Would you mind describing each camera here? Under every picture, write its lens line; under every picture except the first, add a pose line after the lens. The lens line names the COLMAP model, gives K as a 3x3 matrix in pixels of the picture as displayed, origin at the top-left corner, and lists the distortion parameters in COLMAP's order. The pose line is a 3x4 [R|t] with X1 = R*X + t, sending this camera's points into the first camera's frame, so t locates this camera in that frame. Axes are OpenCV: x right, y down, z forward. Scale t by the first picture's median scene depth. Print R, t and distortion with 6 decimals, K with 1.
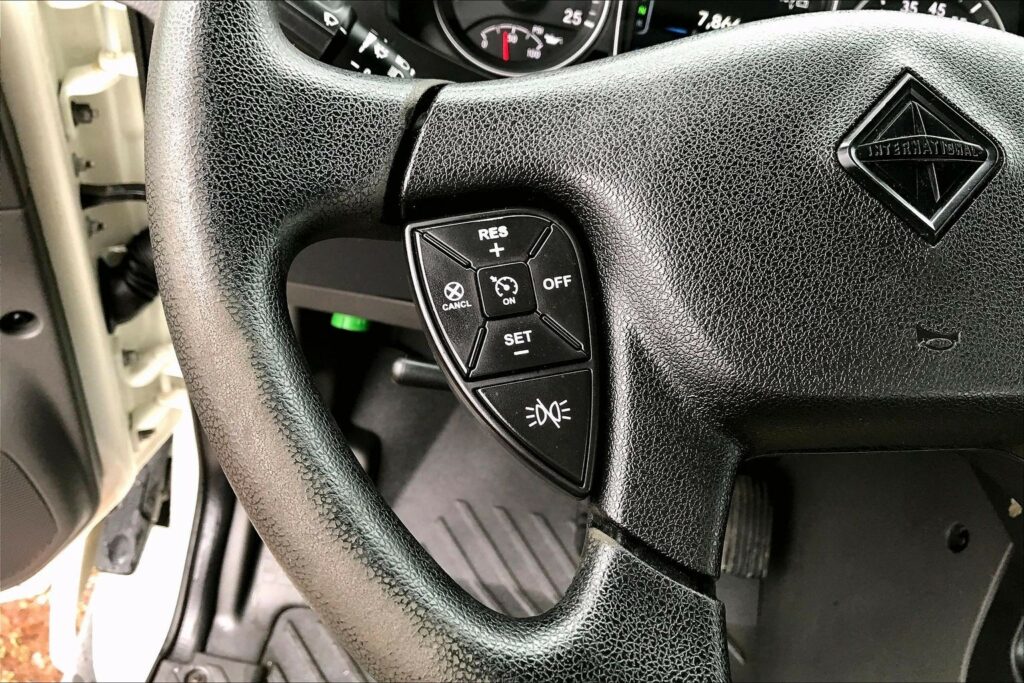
lens RADIAL K [[843.8, 0, 517.6], [0, 843.8, 324.4], [0, 0, 1]] dist [0.012861, 0.007332]
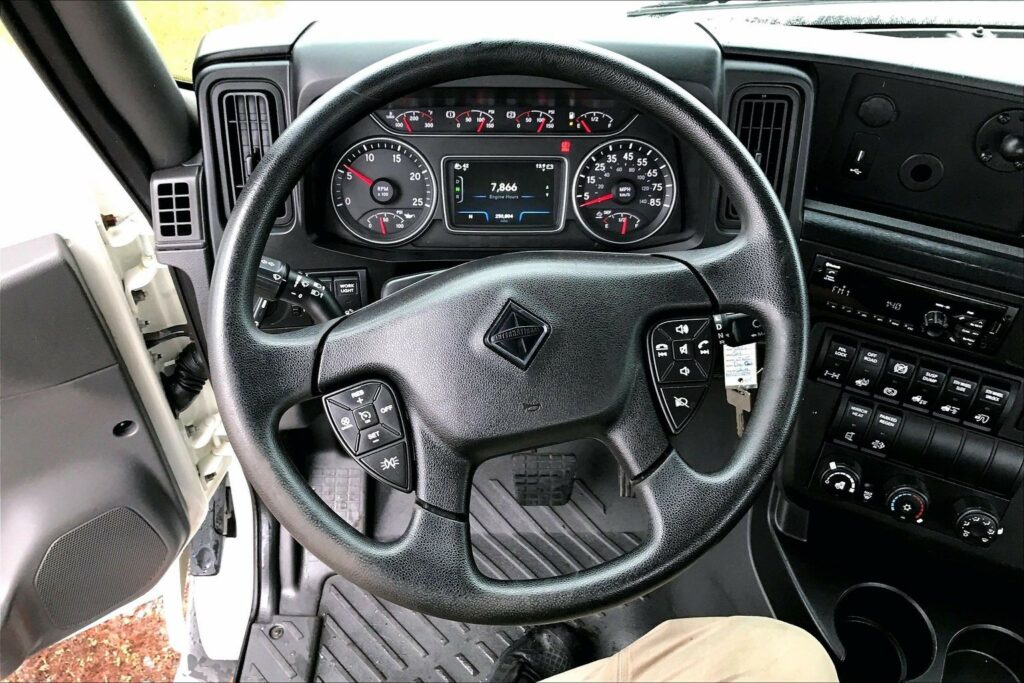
lens RADIAL K [[840.0, 0, 510.1], [0, 840.0, 328.2], [0, 0, 1]] dist [0.128458, -0.295421]
pose [[0.983234, -0.180178, -0.028068, 0.202309], [0.181428, 0.982064, 0.051321, -0.135069], [0.018318, -0.055553, 0.998288, -0.570432]]
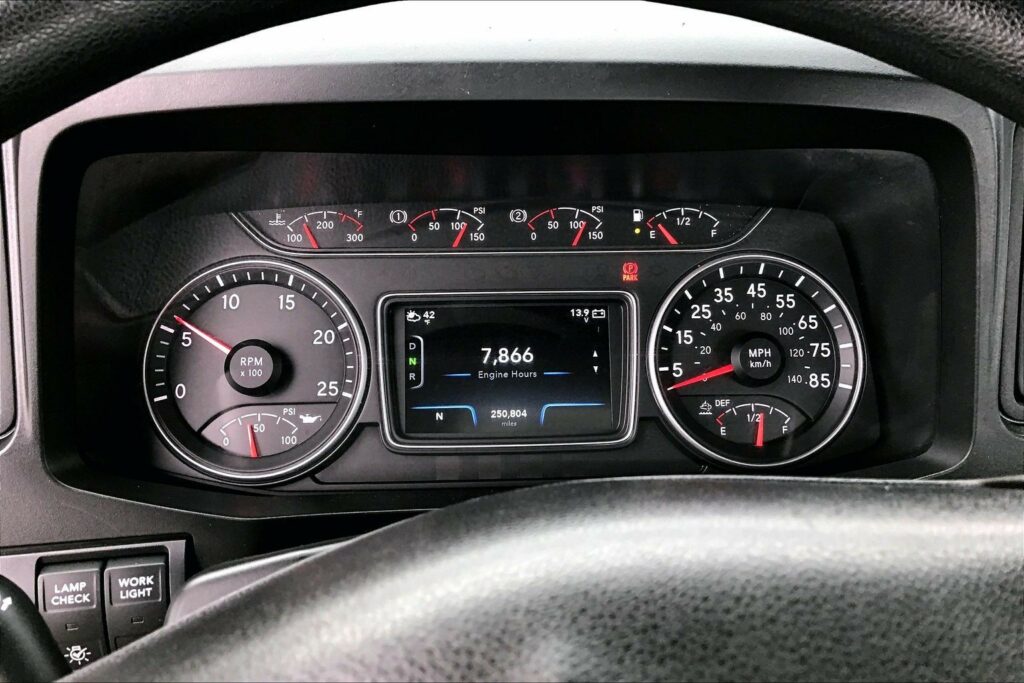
lens RADIAL K [[840.0, 0, 510.1], [0, 840.0, 328.2], [0, 0, 1]] dist [0.128458, -0.295421]
pose [[0.978843, -0.200827, 0.039189, 0.175619], [0.204426, 0.951622, -0.229404, -0.158503], [0.008777, 0.232562, 0.972542, 0.157716]]
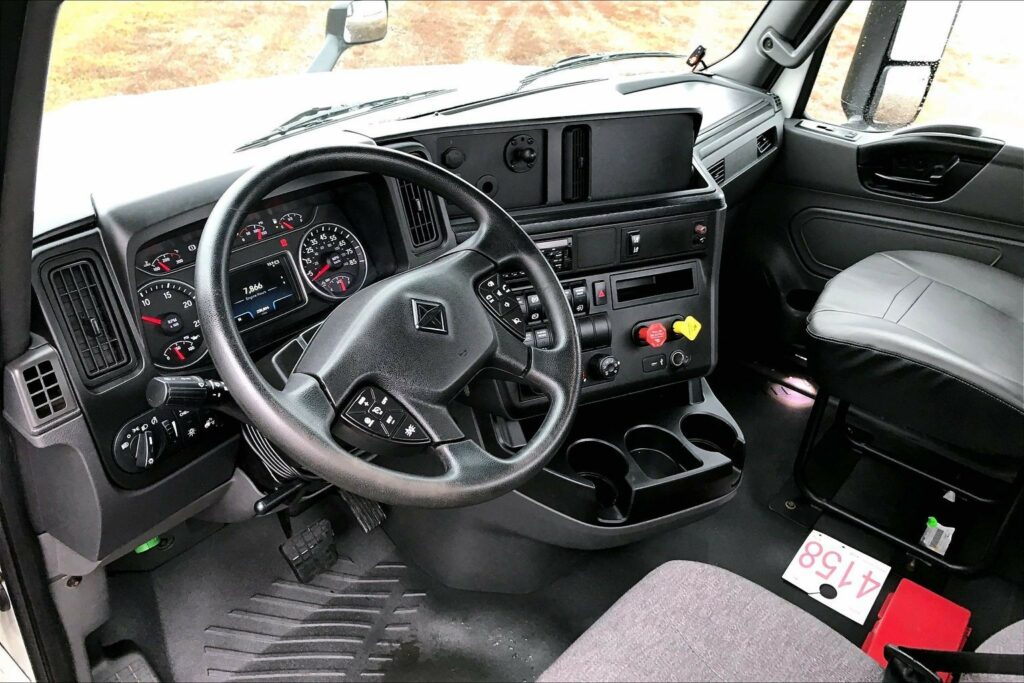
lens RADIAL K [[843.8, 0, 517.6], [0, 843.8, 324.4], [0, 0, 1]] dist [0.012861, 0.007332]
pose [[0.547296, -0.519184, 0.656441, -0.668024], [0.565609, 0.807559, 0.167138, -0.217240], [-0.616890, 0.279815, 0.735629, -0.741138]]
